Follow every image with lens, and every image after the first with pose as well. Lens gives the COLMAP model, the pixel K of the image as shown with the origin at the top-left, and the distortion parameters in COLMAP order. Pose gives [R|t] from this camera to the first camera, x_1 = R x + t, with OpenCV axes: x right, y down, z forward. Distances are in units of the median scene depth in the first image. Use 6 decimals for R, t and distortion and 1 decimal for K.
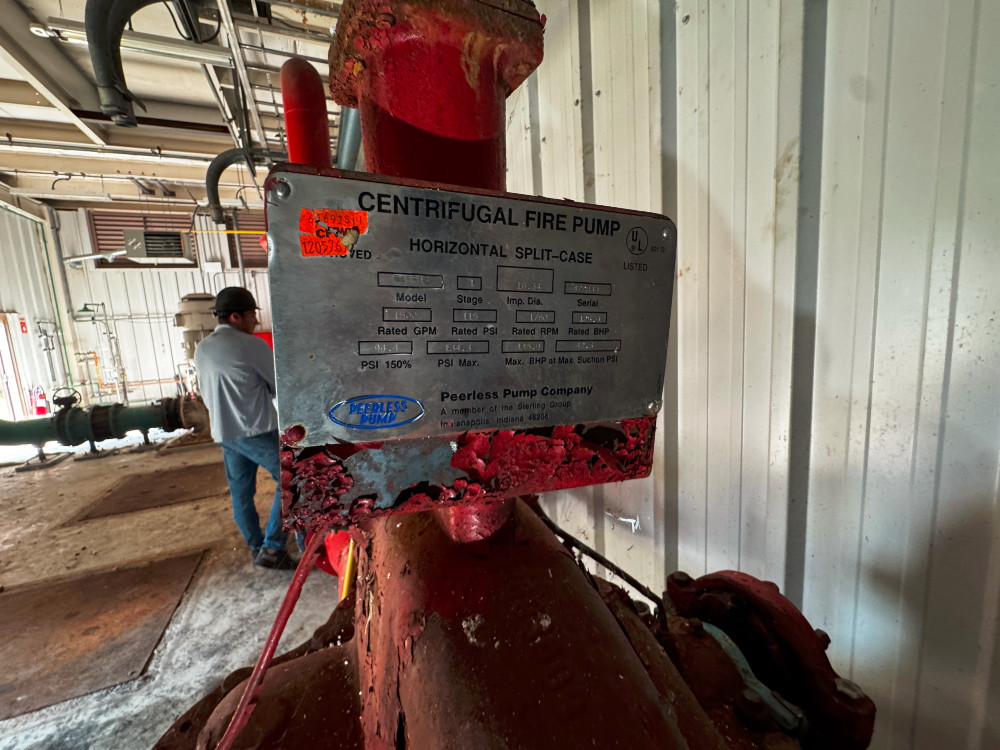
lens RADIAL K [[399.9, 0, 500.0], [0, 399.9, 375.0], [0, 0, 1]] dist [-0.003533, -0.000093]
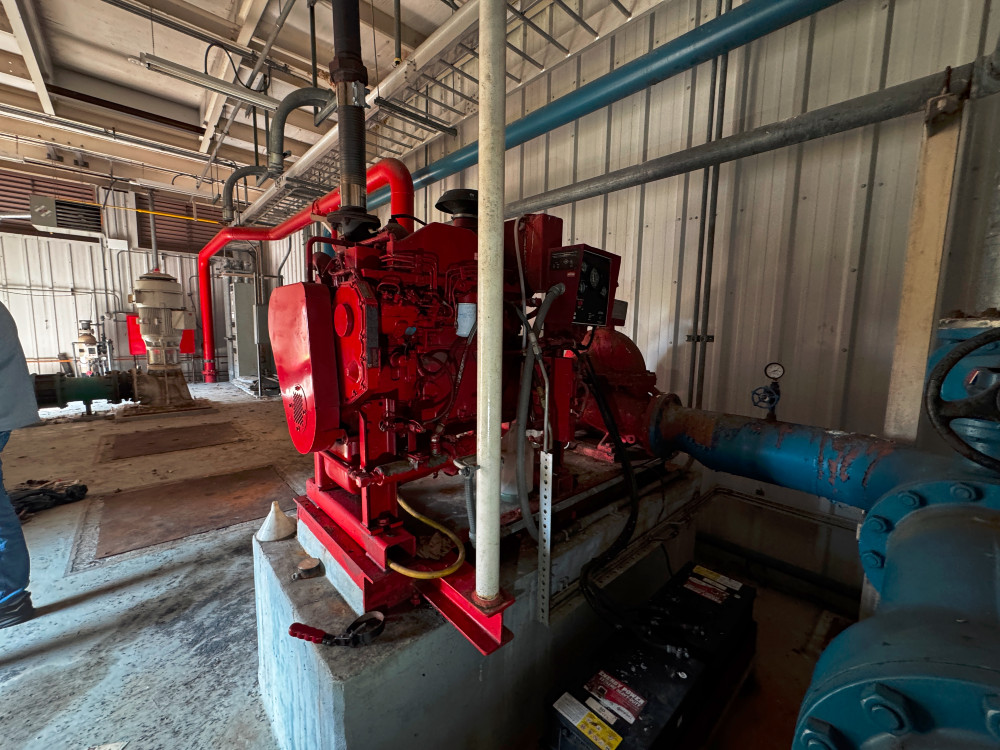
lens RADIAL K [[399.9, 0, 500.0], [0, 399.9, 375.0], [0, 0, 1]] dist [-0.003533, -0.000093]
pose [[0.944424, 0.039423, 0.326356, -0.226810], [-0.029165, 0.998916, -0.036267, 0.076497], [-0.327432, 0.024733, 0.944551, -0.290731]]
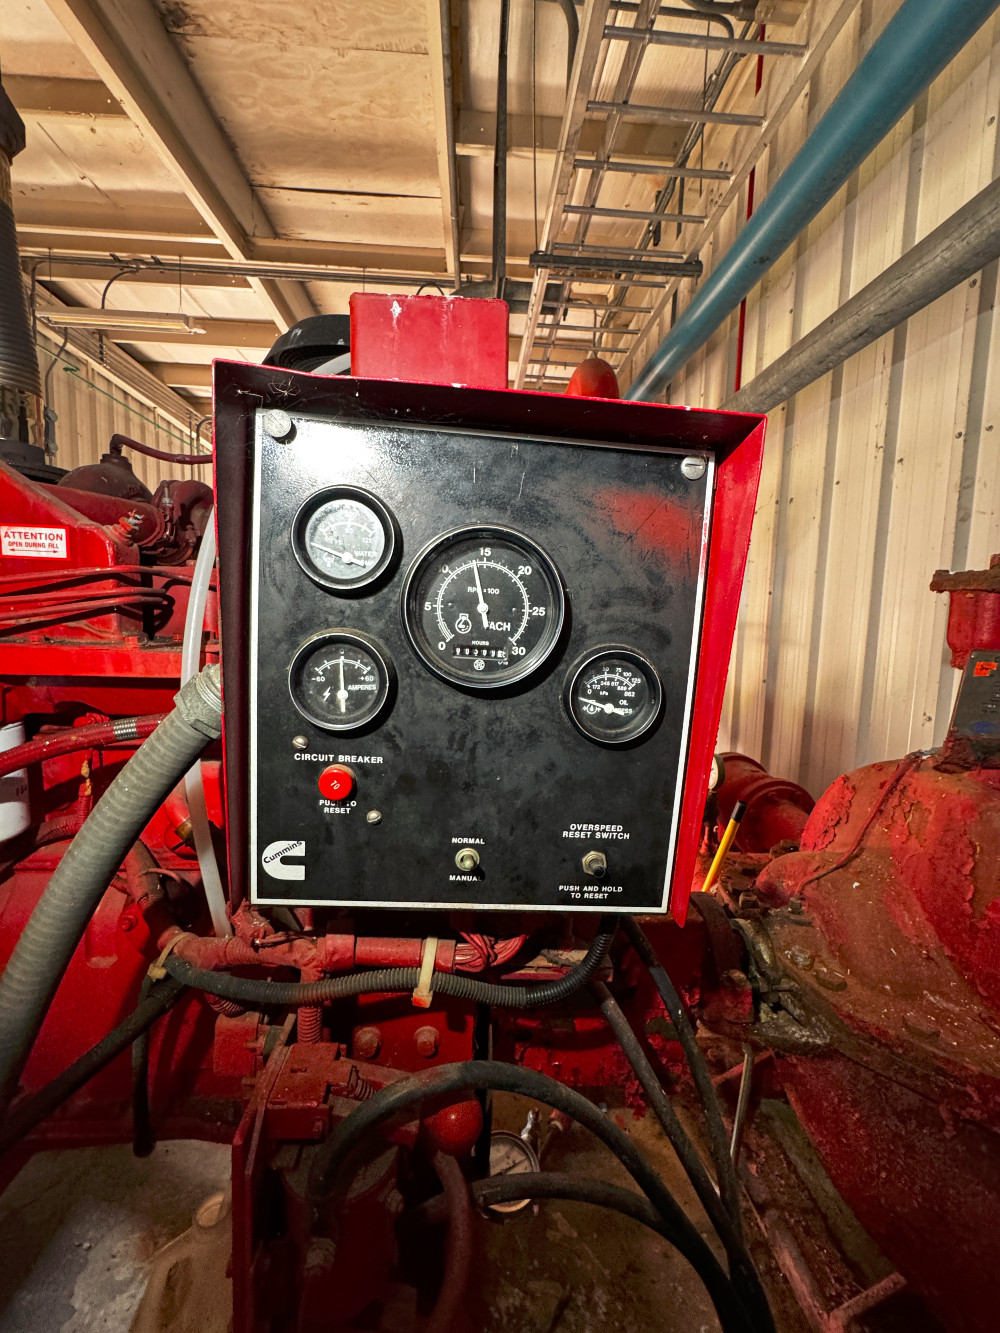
lens RADIAL K [[533.1, 0, 509.1], [0, 533.1, 665.6], [0, 0, 1]] dist [-0.003533, -0.000093]
pose [[0.932268, 0.123524, -0.340026, -0.060768], [-0.136475, 0.990540, -0.014338, 0.004306], [0.335038, 0.059771, 0.940307, -0.100976]]
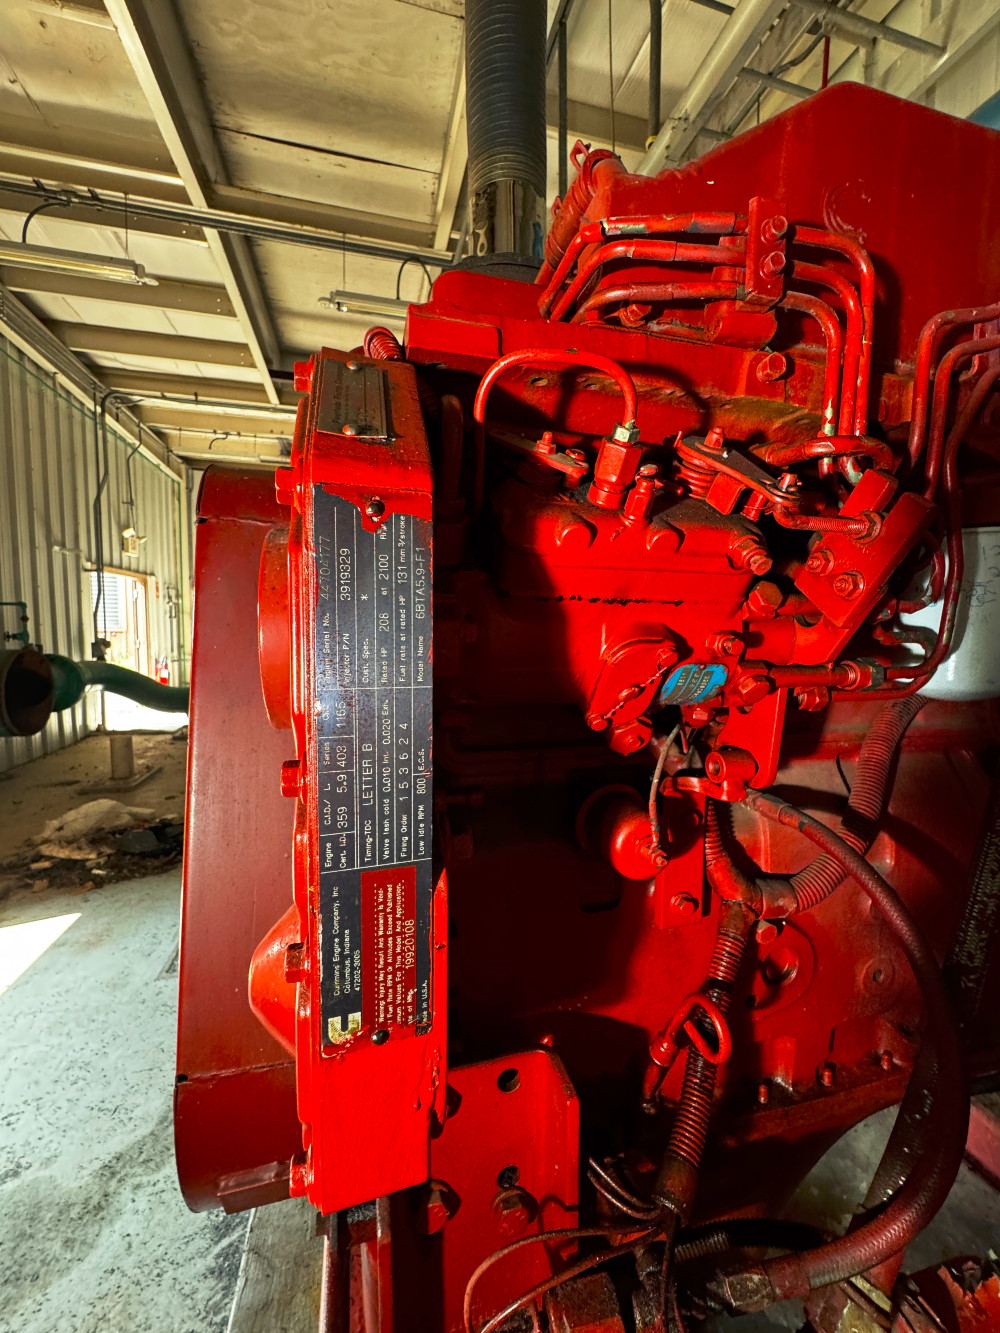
lens RADIAL K [[533.1, 0, 509.1], [0, 533.1, 665.6], [0, 0, 1]] dist [-0.003533, -0.000093]
pose [[0.985372, 0.081679, -0.149569, -0.212198], [-0.089970, 0.994712, -0.049528, 0.048479], [0.144732, 0.062260, 0.987510, -0.123230]]
